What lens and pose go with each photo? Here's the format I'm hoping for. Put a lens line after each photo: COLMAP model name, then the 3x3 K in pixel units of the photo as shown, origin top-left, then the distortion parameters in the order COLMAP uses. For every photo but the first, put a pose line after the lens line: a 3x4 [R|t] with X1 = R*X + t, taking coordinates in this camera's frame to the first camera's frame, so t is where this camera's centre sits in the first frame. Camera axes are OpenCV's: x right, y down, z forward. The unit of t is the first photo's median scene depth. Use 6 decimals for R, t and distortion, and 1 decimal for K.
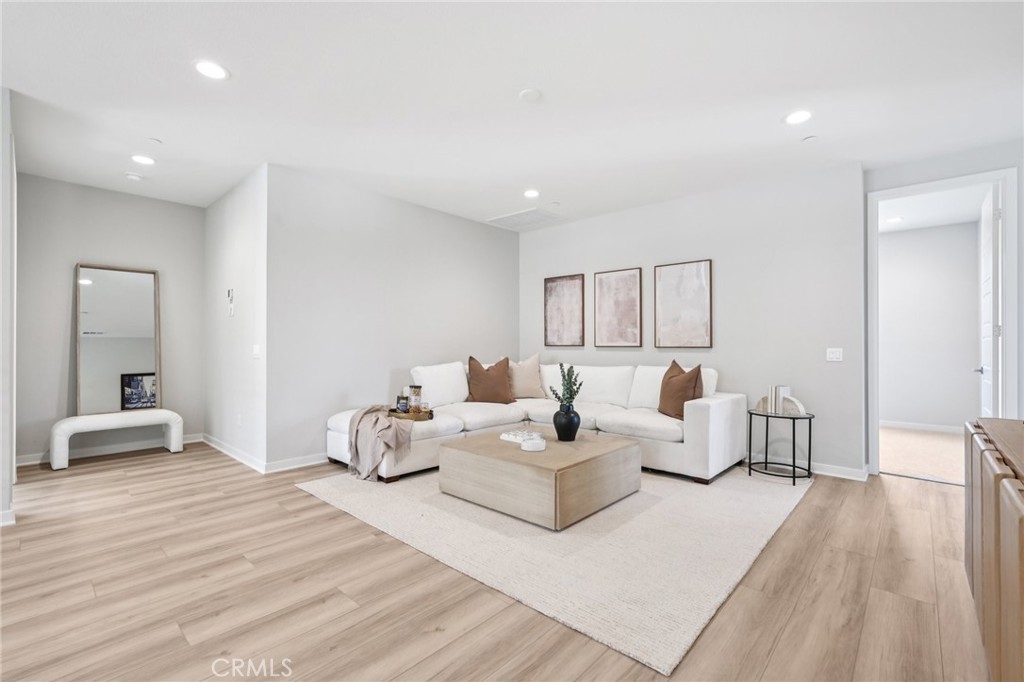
lens RADIAL K [[452.7, 0, 504.8], [0, 452.7, 344.6], [0, 0, 1]] dist [0.000062, 0.000905]
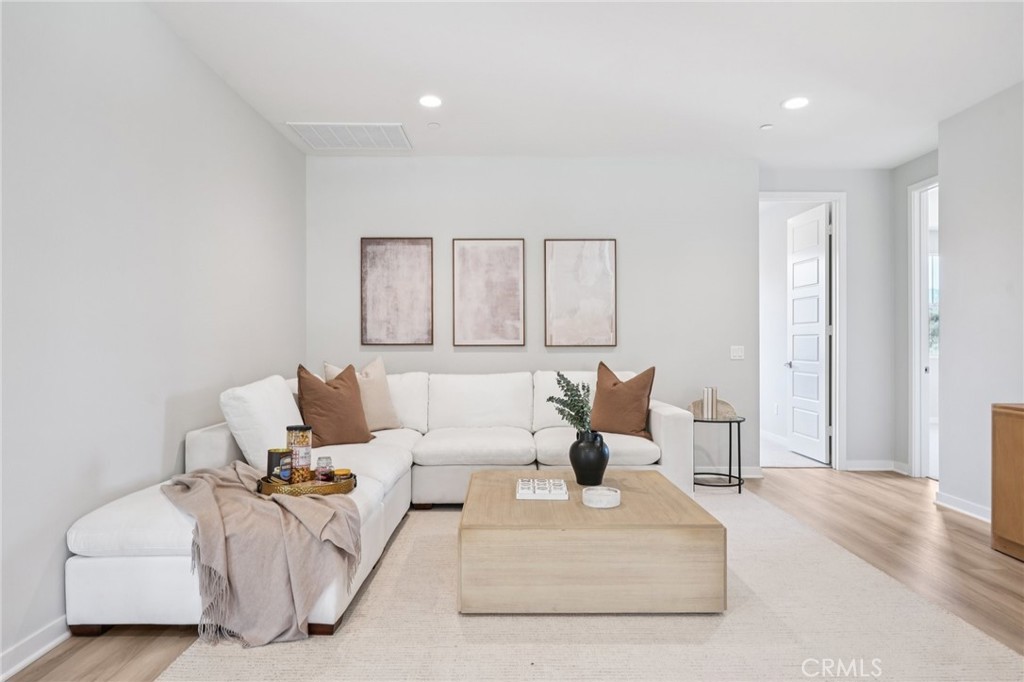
lens RADIAL K [[610.7, 0, 512.0], [0, 610.7, 341.0], [0, 0, 1]] dist [0.000023, -0.000303]
pose [[0.730368, 0.000244, 0.683054, -0.394916], [0.001779, 0.999996, -0.002260, -0.000645], [-0.683051, 0.002866, 0.730365, 0.281417]]
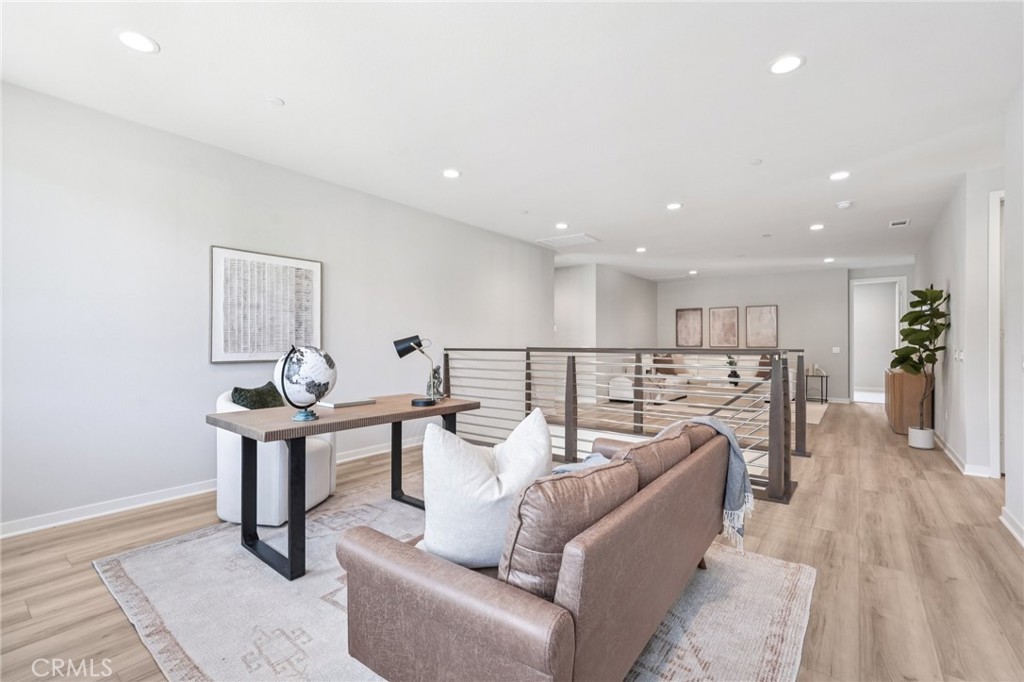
lens RADIAL K [[452.7, 0, 504.8], [0, 452.7, 344.6], [0, 0, 1]] dist [0.000062, 0.000905]
pose [[0.997355, -0.001032, 0.072671, -0.860256], [0.000869, 0.999997, 0.002280, -0.010267], [-0.072673, -0.002210, 0.997353, -0.903958]]
